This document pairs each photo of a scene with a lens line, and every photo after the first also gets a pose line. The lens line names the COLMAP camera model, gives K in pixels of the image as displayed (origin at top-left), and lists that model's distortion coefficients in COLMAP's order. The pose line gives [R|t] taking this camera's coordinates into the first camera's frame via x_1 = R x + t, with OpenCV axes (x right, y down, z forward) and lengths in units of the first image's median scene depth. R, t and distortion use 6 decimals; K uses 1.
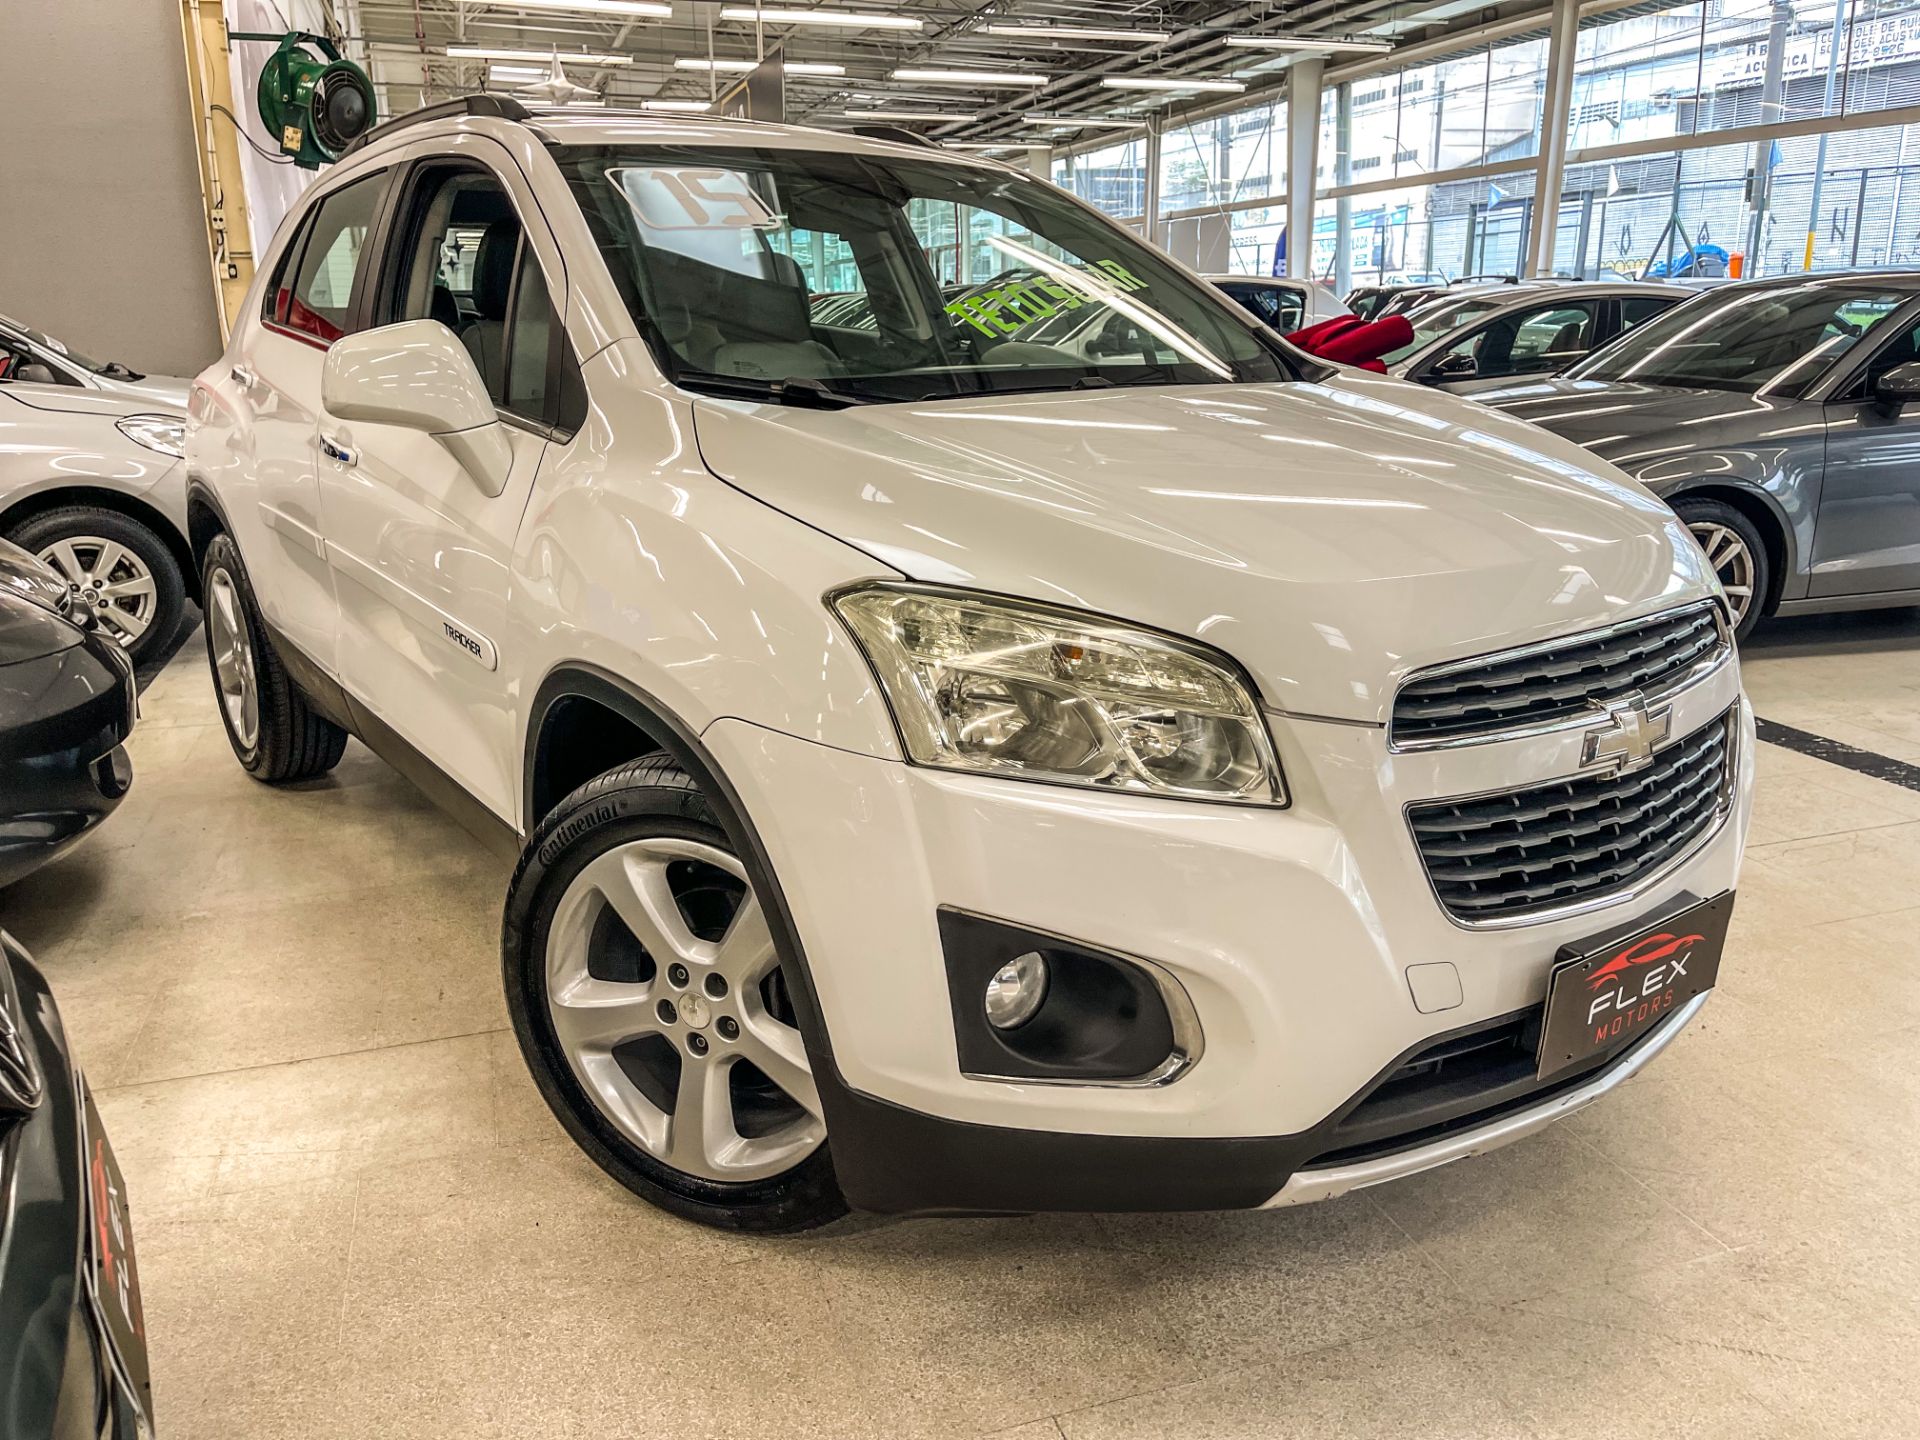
lens RADIAL K [[1434.1, 0, 960.0], [0, 1434.1, 720.0], [0, 0, 1]] dist [0.085888, -0.118537]
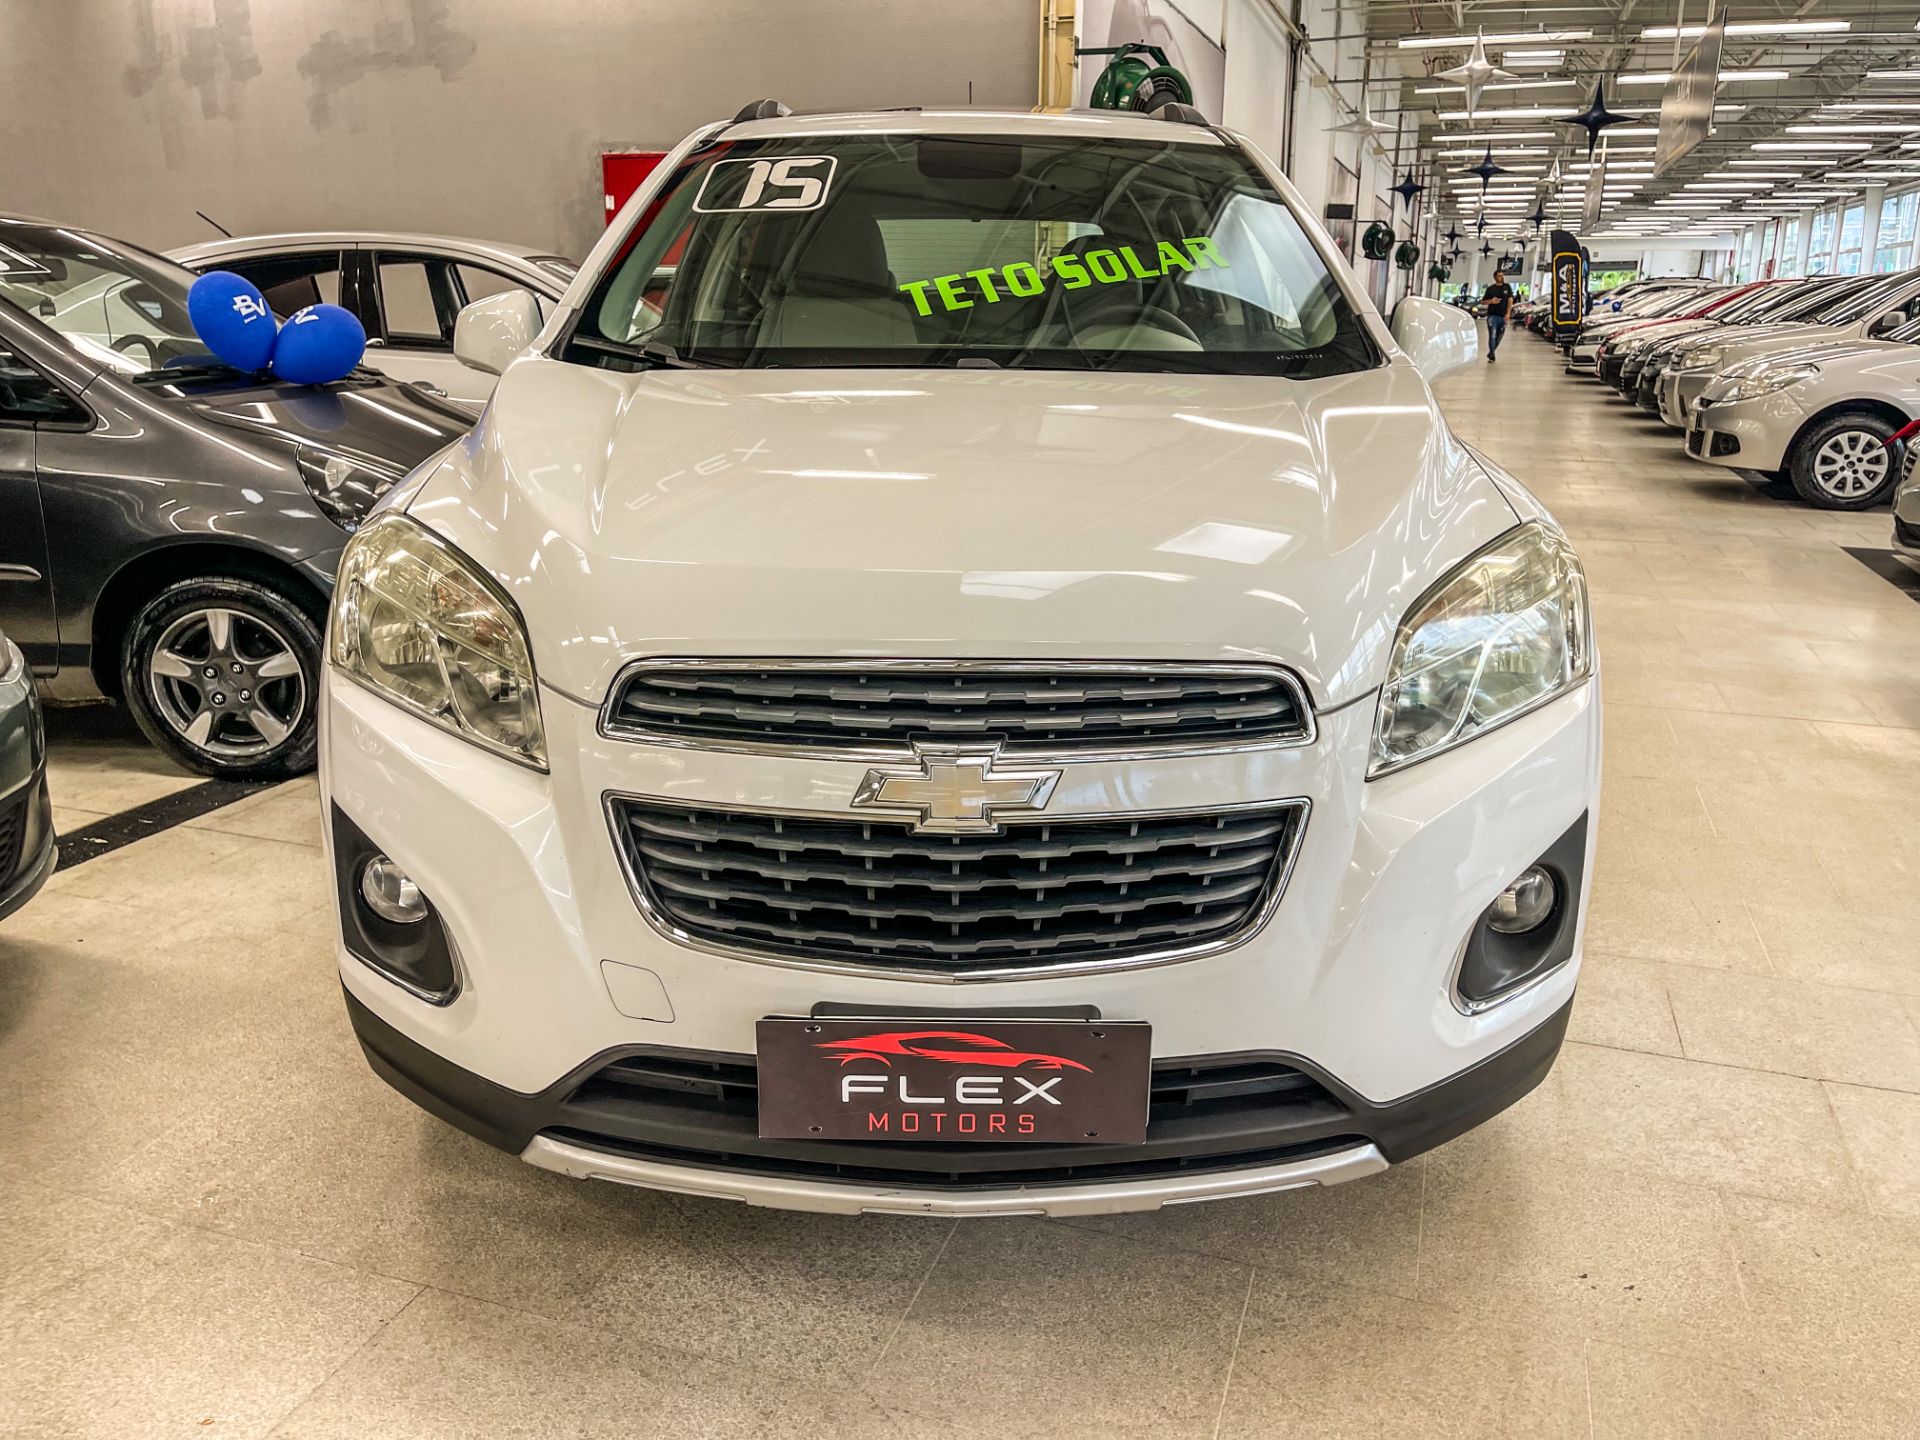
lens RADIAL K [[1434.1, 0, 960.0], [0, 1434.1, 720.0], [0, 0, 1]] dist [0.085888, -0.118537]
pose [[0.791817, 0.180018, -0.583627, 0.964621], [-0.176971, 0.982207, 0.062860, -0.083863], [0.584558, 0.053511, 0.809586, 0.330793]]
